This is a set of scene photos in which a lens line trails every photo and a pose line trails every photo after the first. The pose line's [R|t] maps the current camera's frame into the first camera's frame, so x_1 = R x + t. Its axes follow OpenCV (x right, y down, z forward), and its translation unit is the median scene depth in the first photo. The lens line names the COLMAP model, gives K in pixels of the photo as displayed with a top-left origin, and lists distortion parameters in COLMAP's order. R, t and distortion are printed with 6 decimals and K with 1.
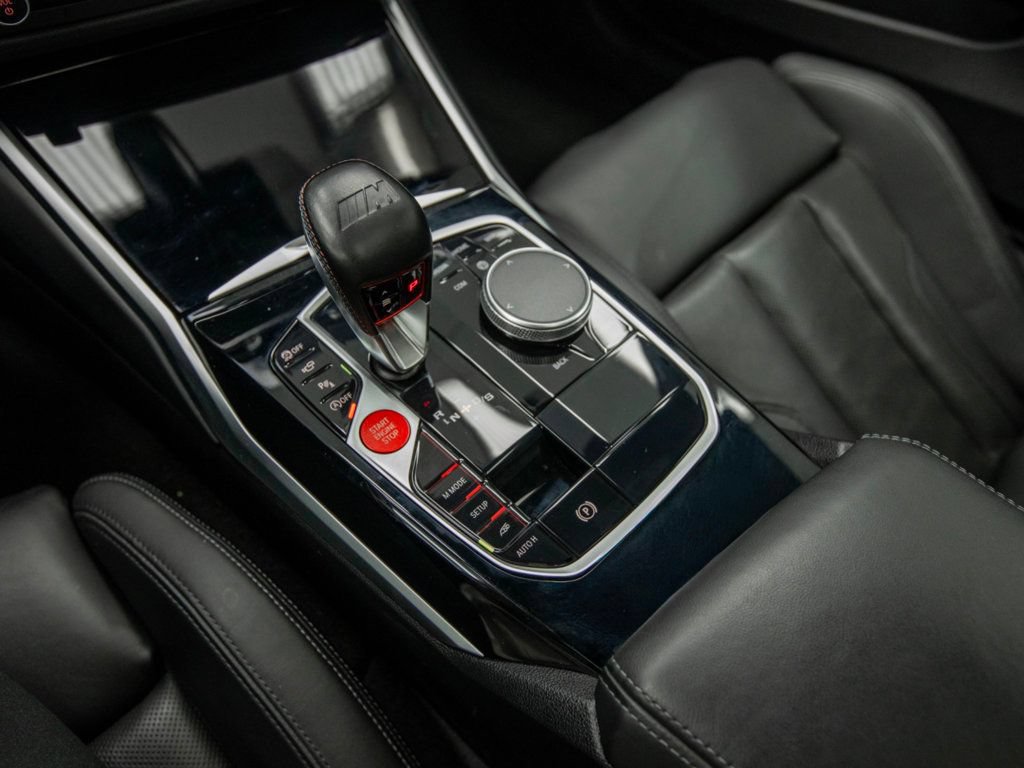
lens RADIAL K [[711.9, 0, 511.2], [0, 711.9, 369.6], [0, 0, 1]] dist [-0.049254, 0.000470]
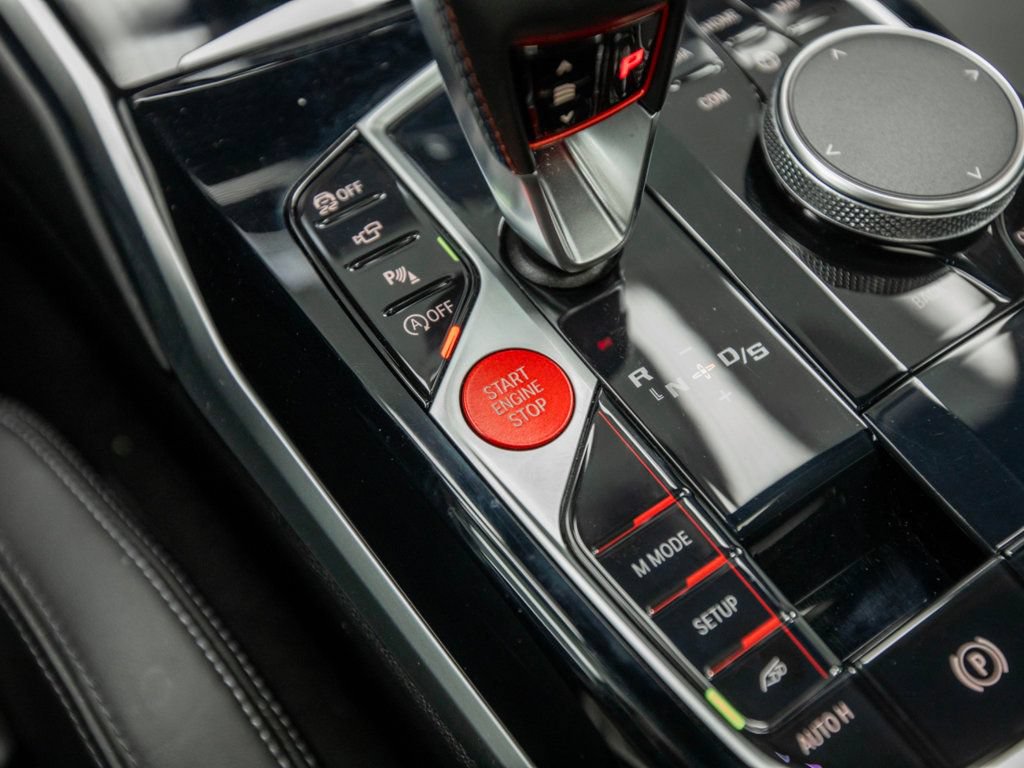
lens RADIAL K [[1380.0, 0, 512.0], [0, 1380.0, 384.0], [0, 0, 1]] dist [-0.006690, -0.005687]
pose [[0.976217, 0.138903, -0.166451, -0.037154], [-0.126635, 0.988535, 0.082232, 0.007901], [0.175965, -0.059198, 0.982615, 0.149541]]
